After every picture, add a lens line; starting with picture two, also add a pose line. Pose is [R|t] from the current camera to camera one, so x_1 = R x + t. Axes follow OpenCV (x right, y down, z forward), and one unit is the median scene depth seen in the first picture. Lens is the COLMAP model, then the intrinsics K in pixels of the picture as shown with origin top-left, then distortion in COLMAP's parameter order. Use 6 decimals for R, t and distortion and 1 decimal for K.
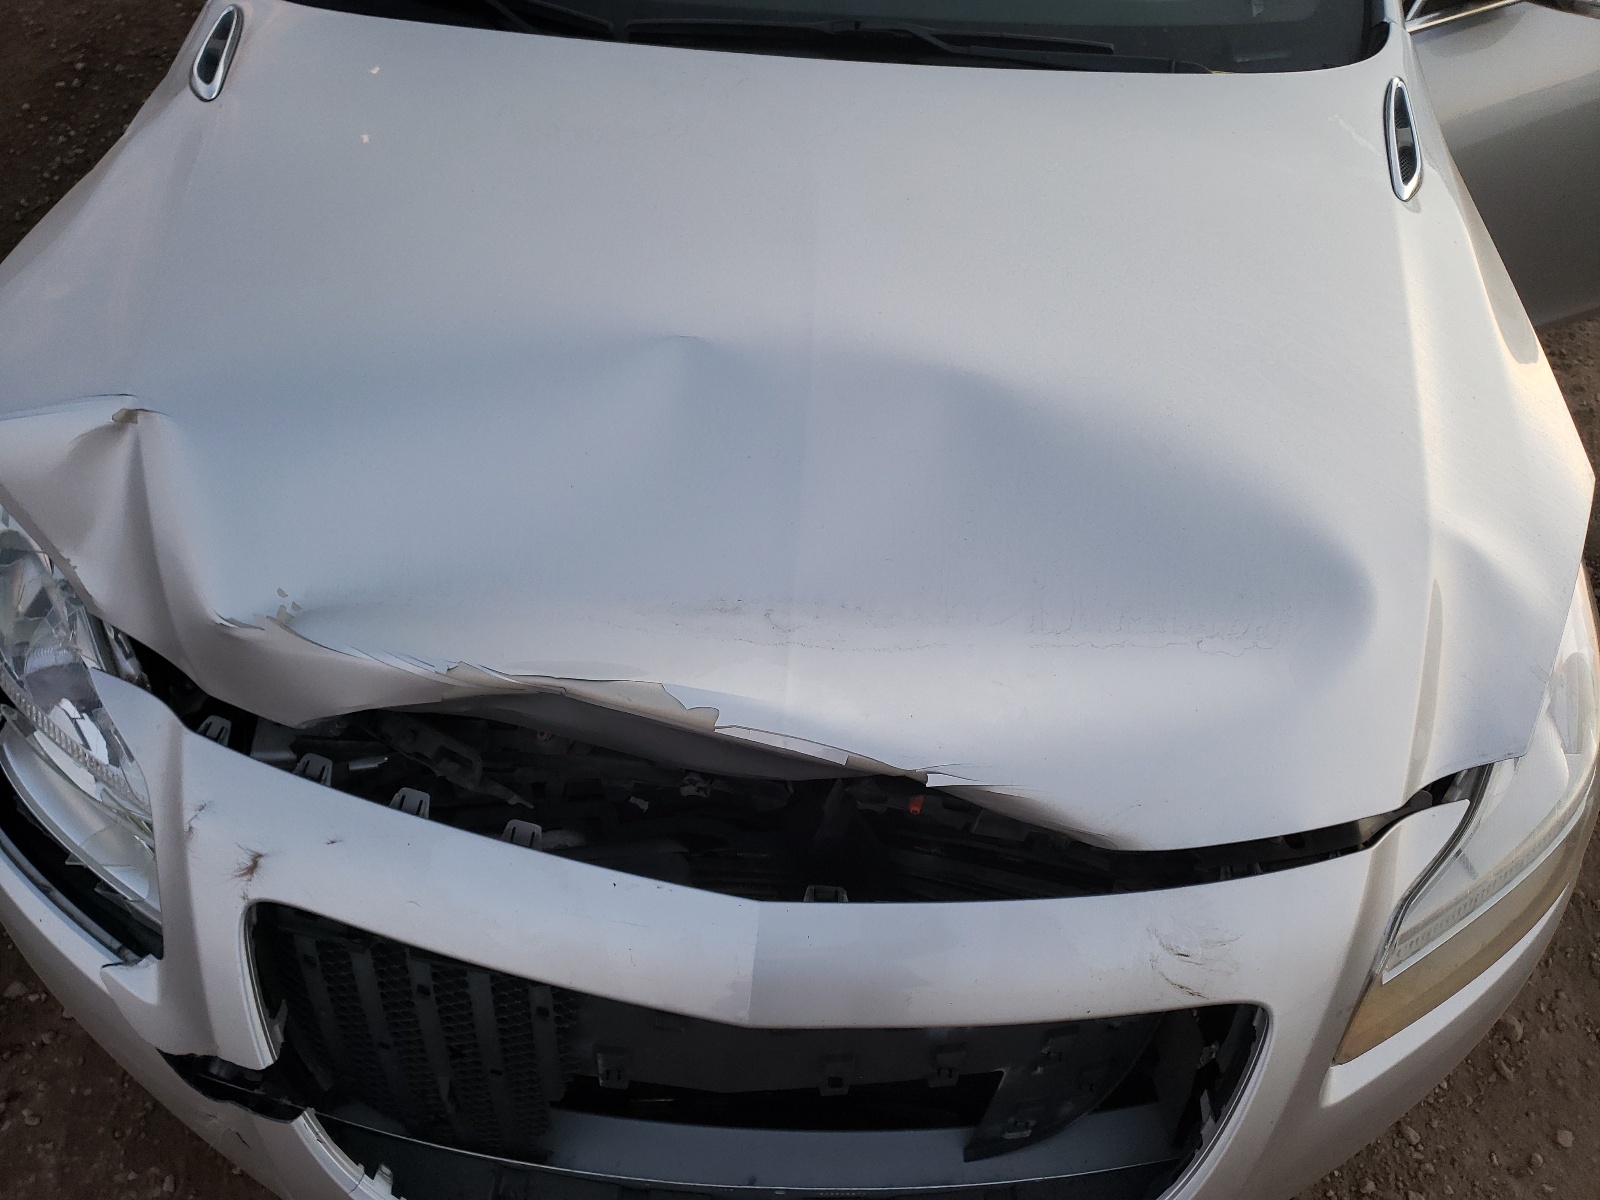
lens RADIAL K [[1268.6, 0, 804.1], [0, 1268.6, 560.2], [0, 0, 1]] dist [0.005807, -0.002580]
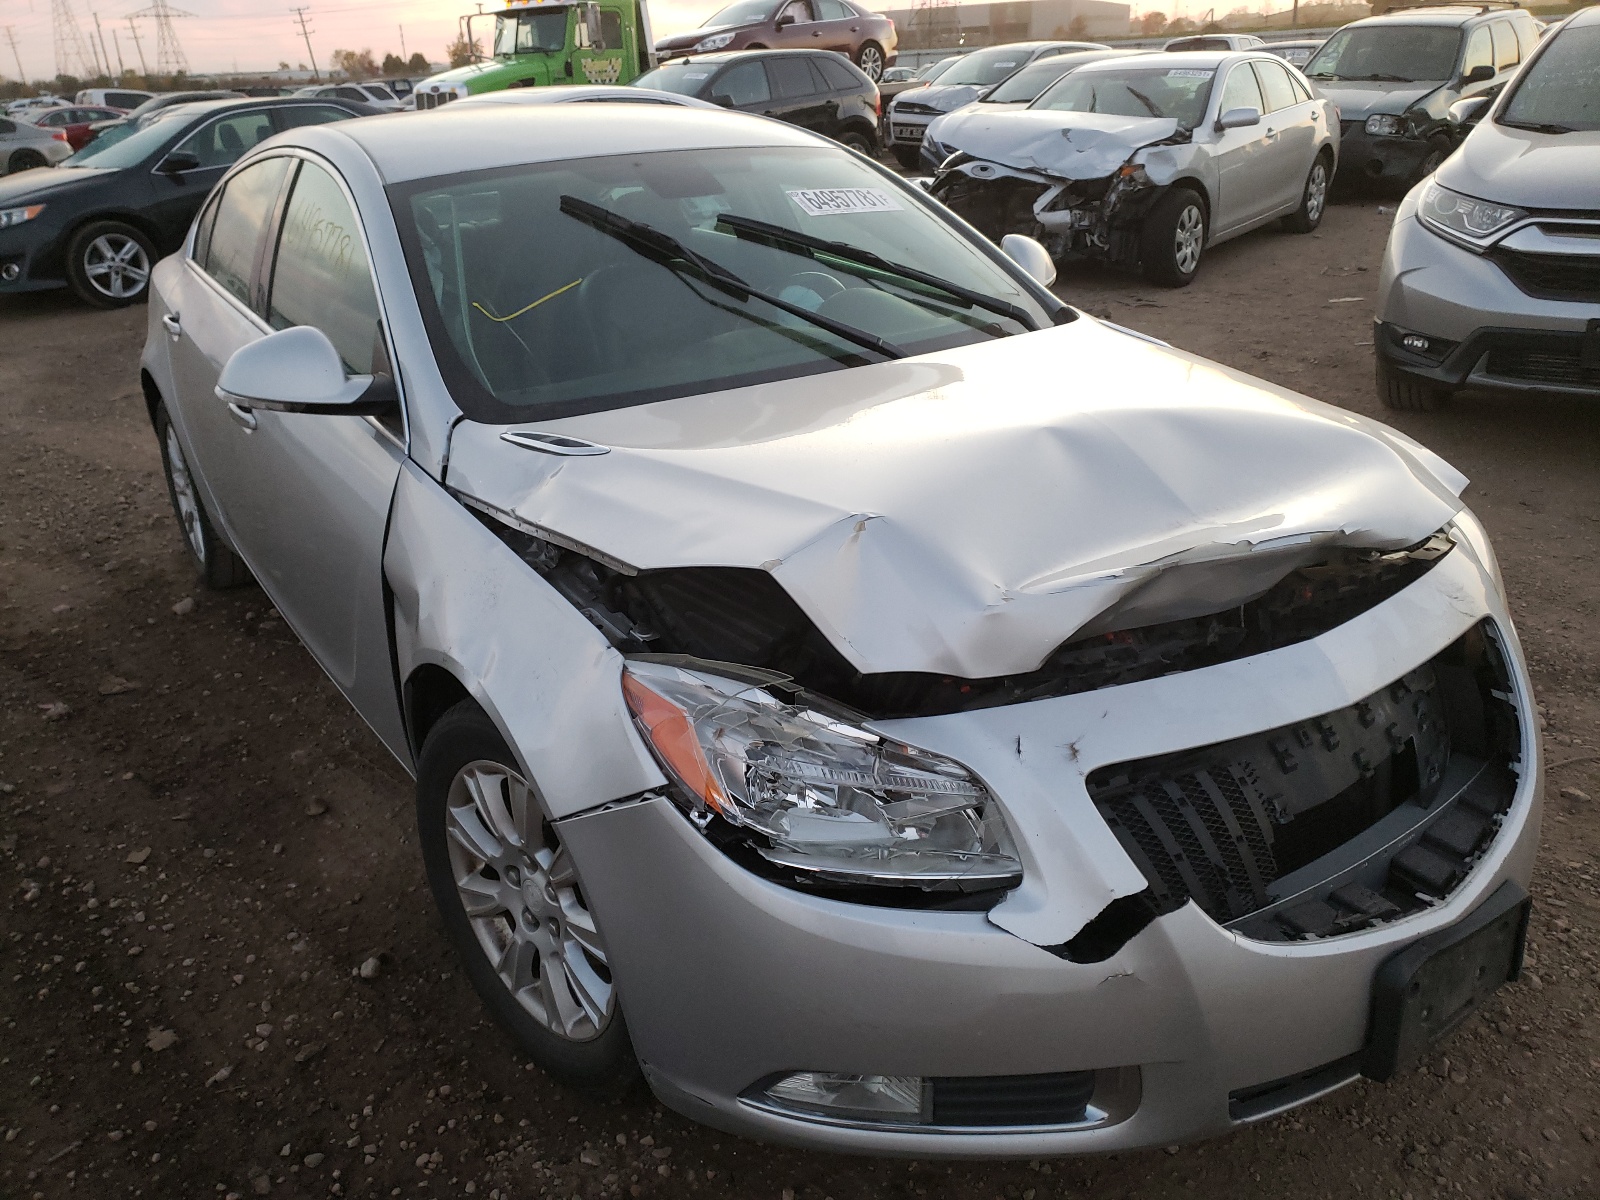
lens RADIAL K [[1255.6, 0, 800.0], [0, 1255.6, 600.0], [0, 0, 1]] dist [0.035156, -0.007581]
pose [[0.793195, -0.293472, 0.533587, -1.300850], [0.490257, 0.827501, -0.273659, 0.312625], [-0.361232, 0.478660, 0.800247, -0.120314]]
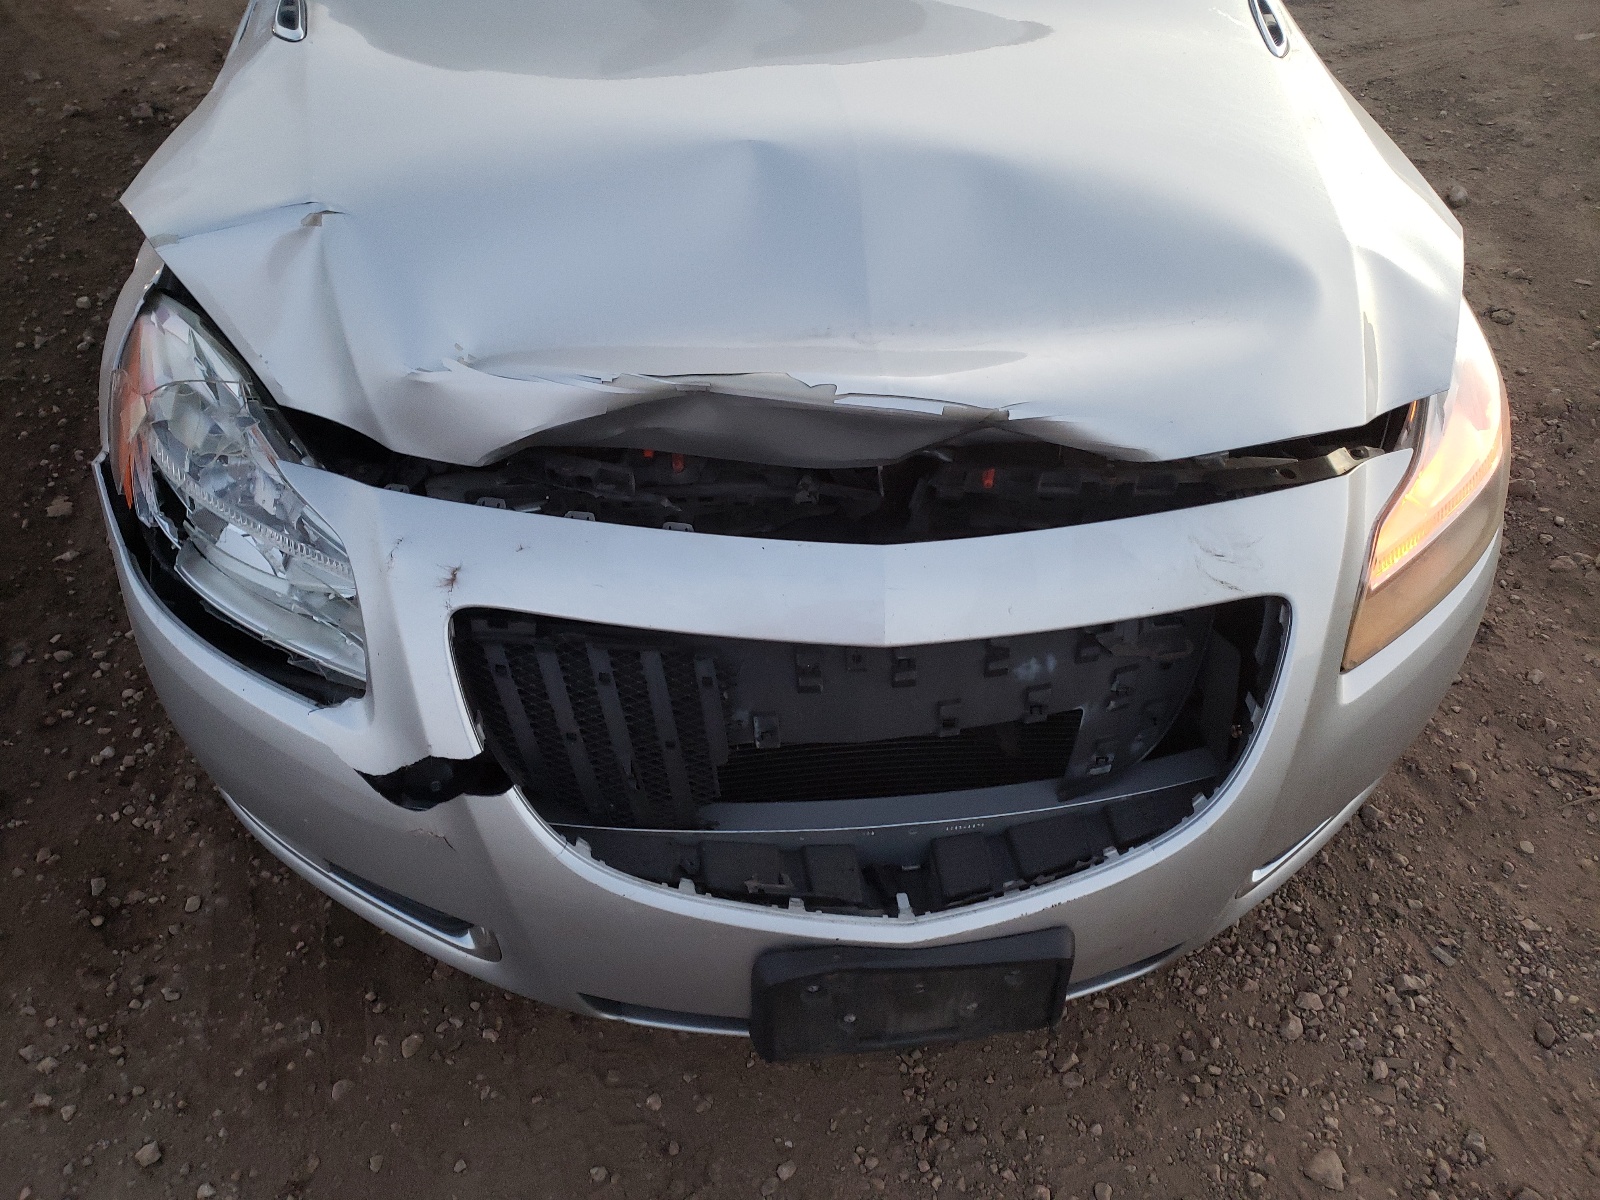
lens RADIAL K [[1255.6, 0, 800.0], [0, 1255.6, 600.0], [0, 0, 1]] dist [0.035156, -0.007581]
pose [[0.989736, -0.108389, 0.093133, -0.207980], [0.117332, 0.988382, -0.096614, 0.381357], [-0.081579, 0.106550, 0.990955, -0.175369]]
